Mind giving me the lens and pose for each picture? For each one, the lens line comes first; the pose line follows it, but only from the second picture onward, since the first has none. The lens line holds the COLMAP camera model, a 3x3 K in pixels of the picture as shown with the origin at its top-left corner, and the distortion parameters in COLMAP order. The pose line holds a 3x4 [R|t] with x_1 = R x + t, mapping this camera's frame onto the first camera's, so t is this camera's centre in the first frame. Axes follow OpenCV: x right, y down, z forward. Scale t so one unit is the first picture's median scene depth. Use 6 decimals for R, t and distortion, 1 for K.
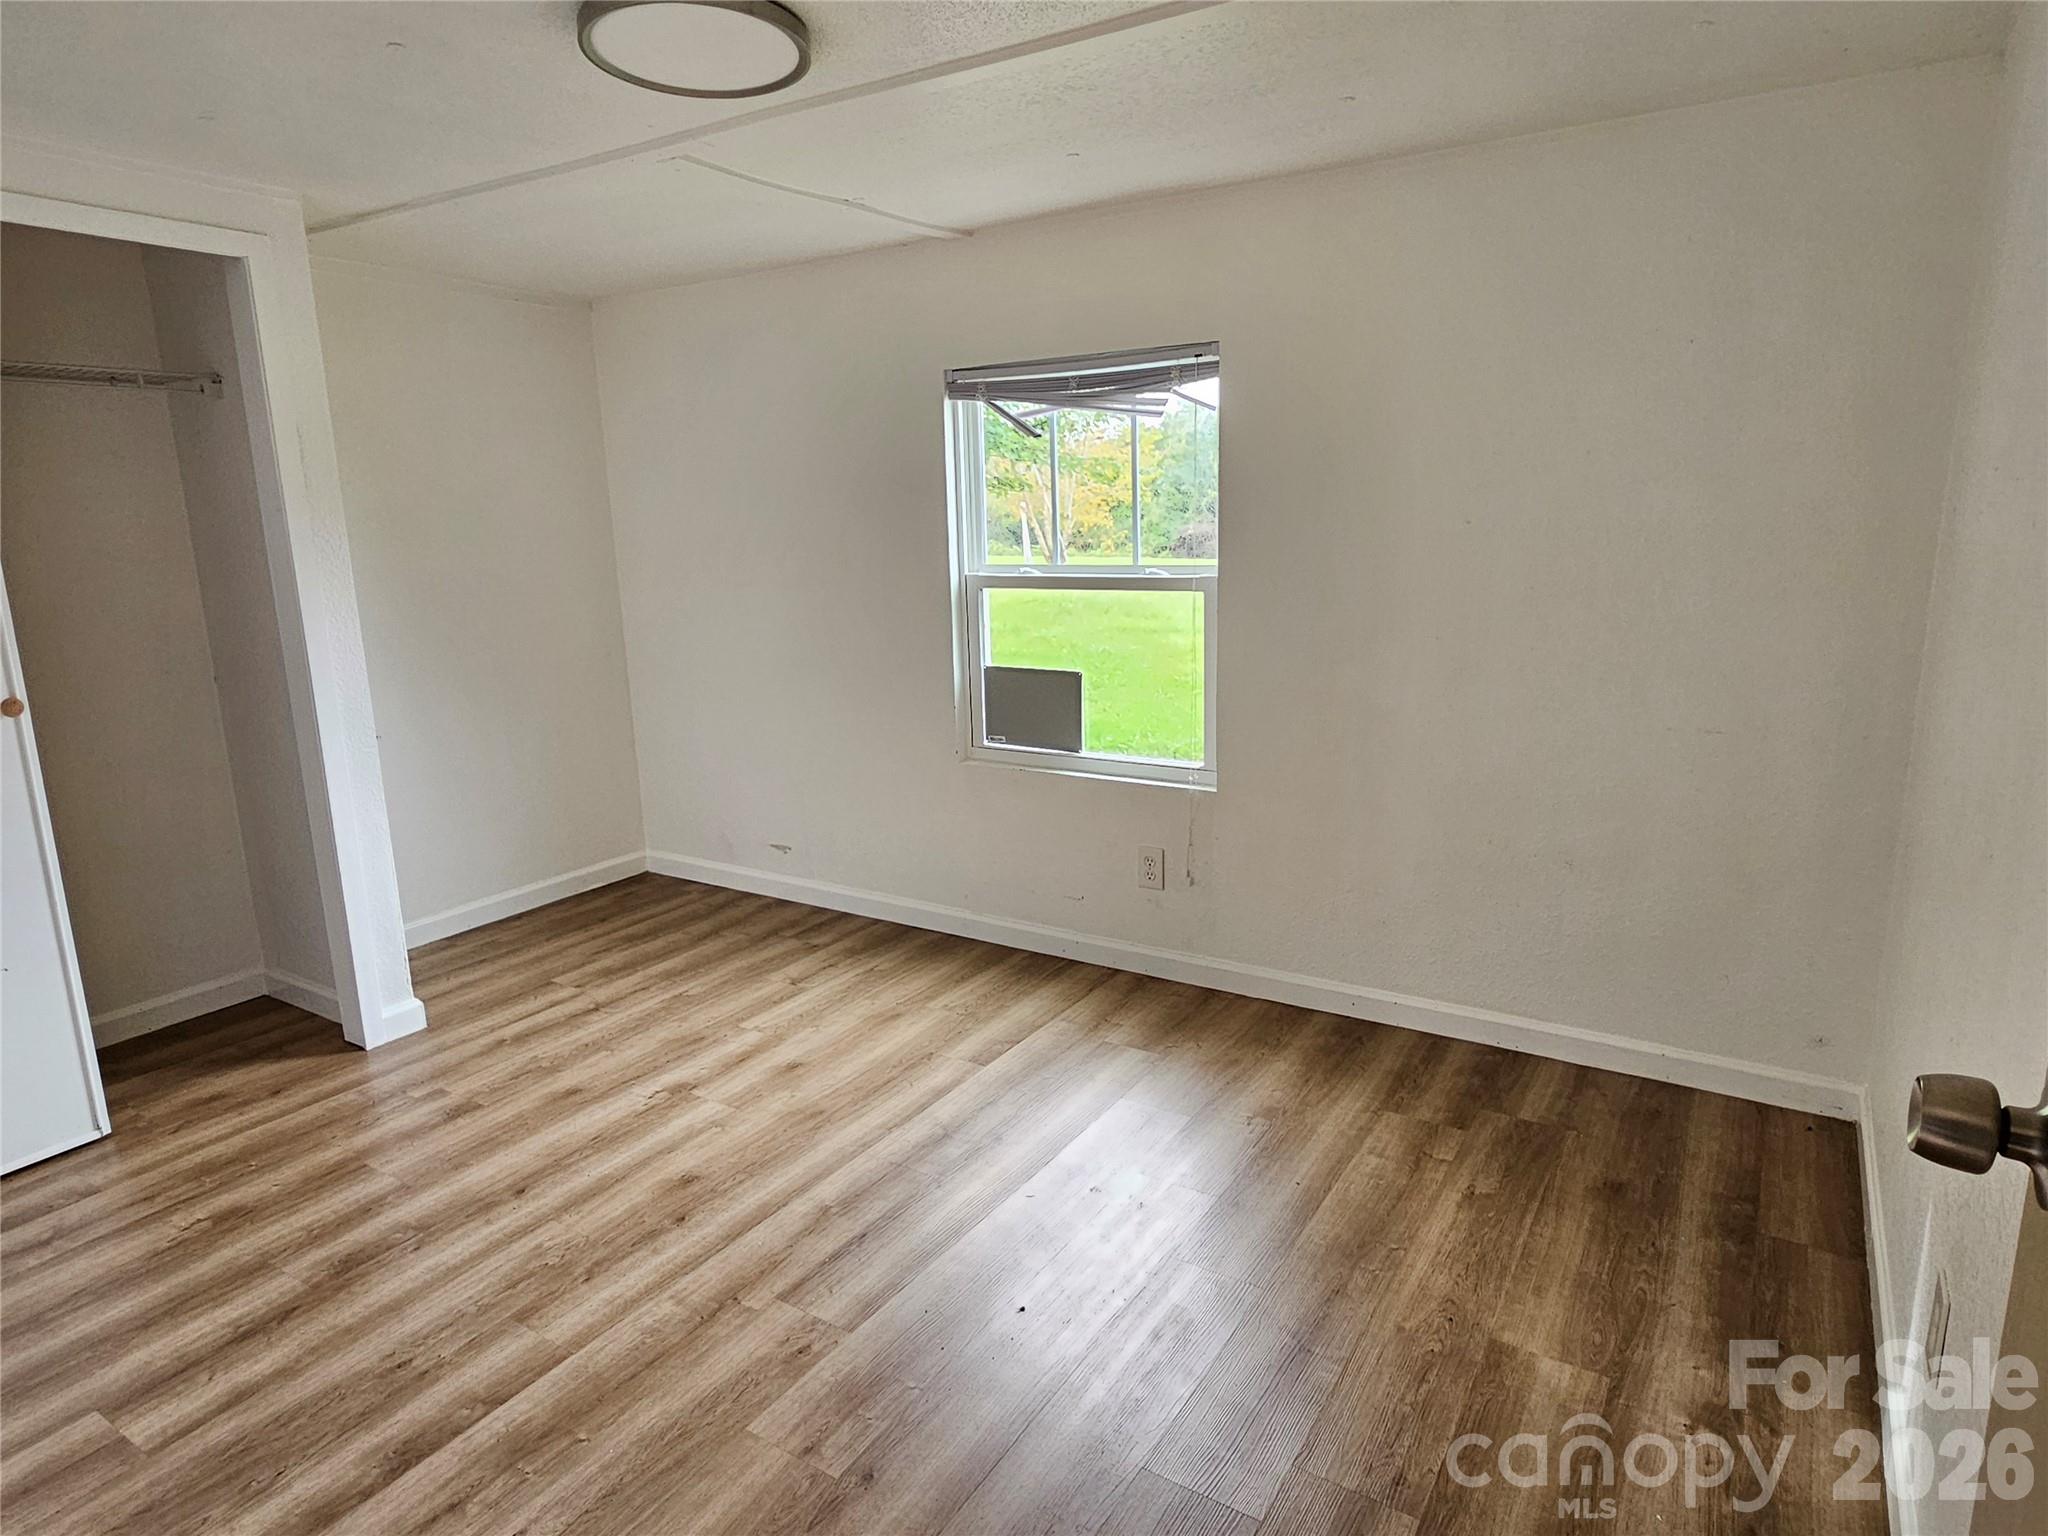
lens RADIAL K [[1197.9, 0, 1023.1], [0, 1197.9, 764.9], [0, 0, 1]] dist [-0.002846, 0.000249]
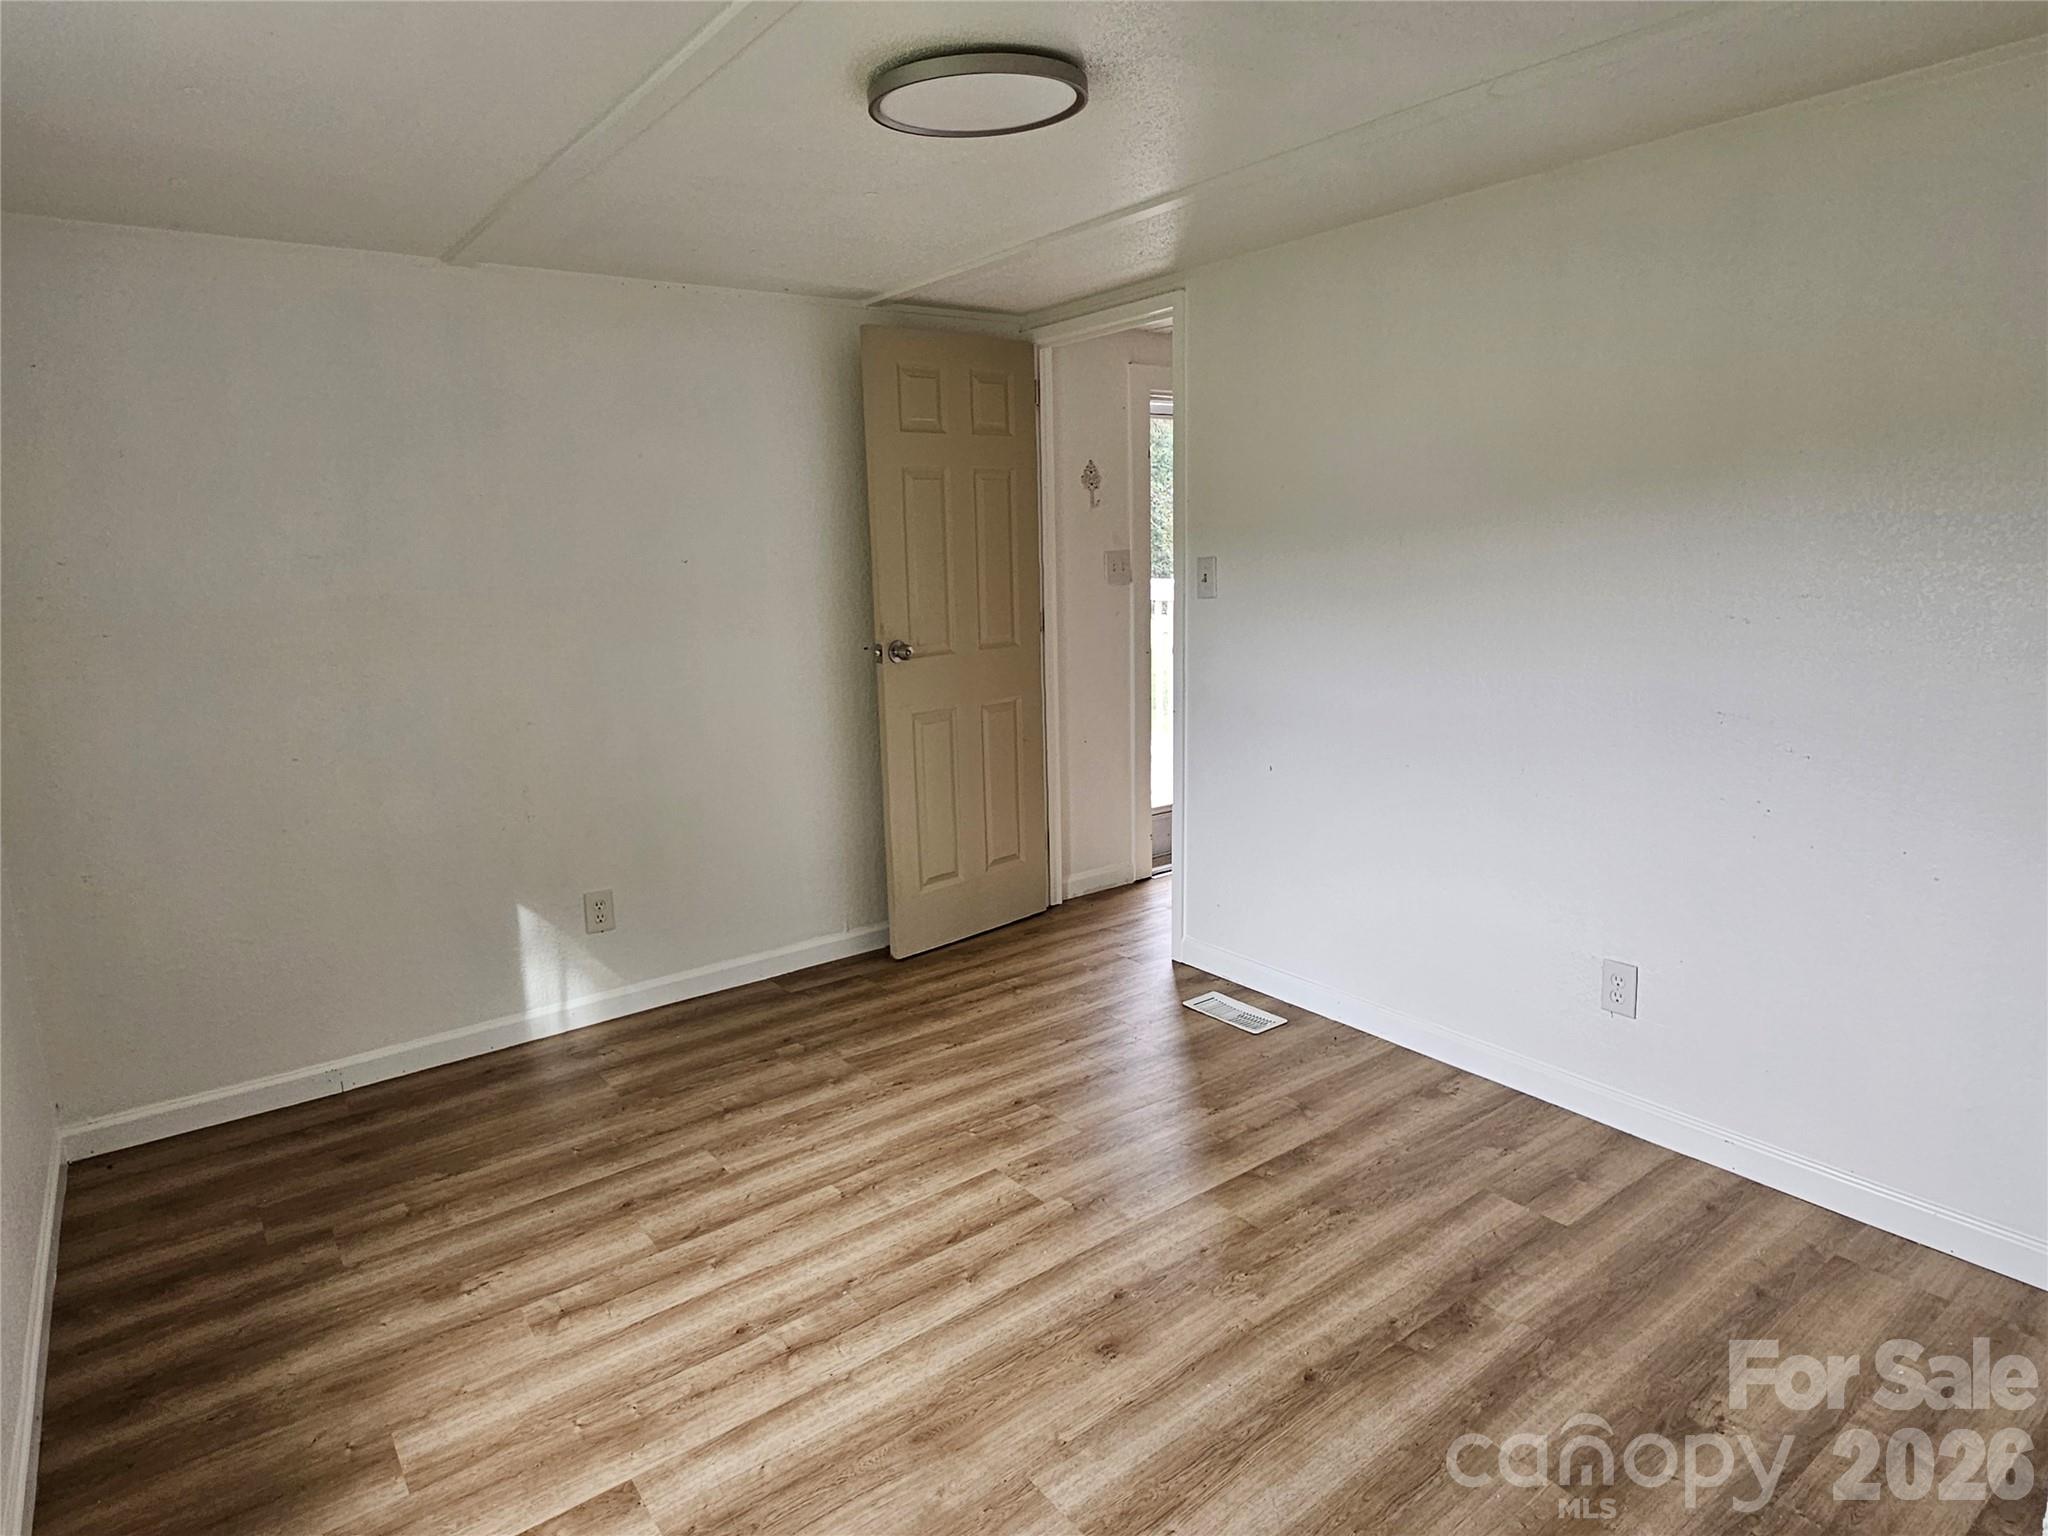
lens RADIAL K [[1197.9, 0, 1024.1], [0, 1197.9, 767.0], [0, 0, 1]] dist [-0.002846, 0.000249]
pose [[-0.932661, -0.018156, 0.360297, -0.542235], [0.126556, 0.918794, 0.373901, -0.358301], [-0.337827, 0.394321, -0.854625, 1.646138]]
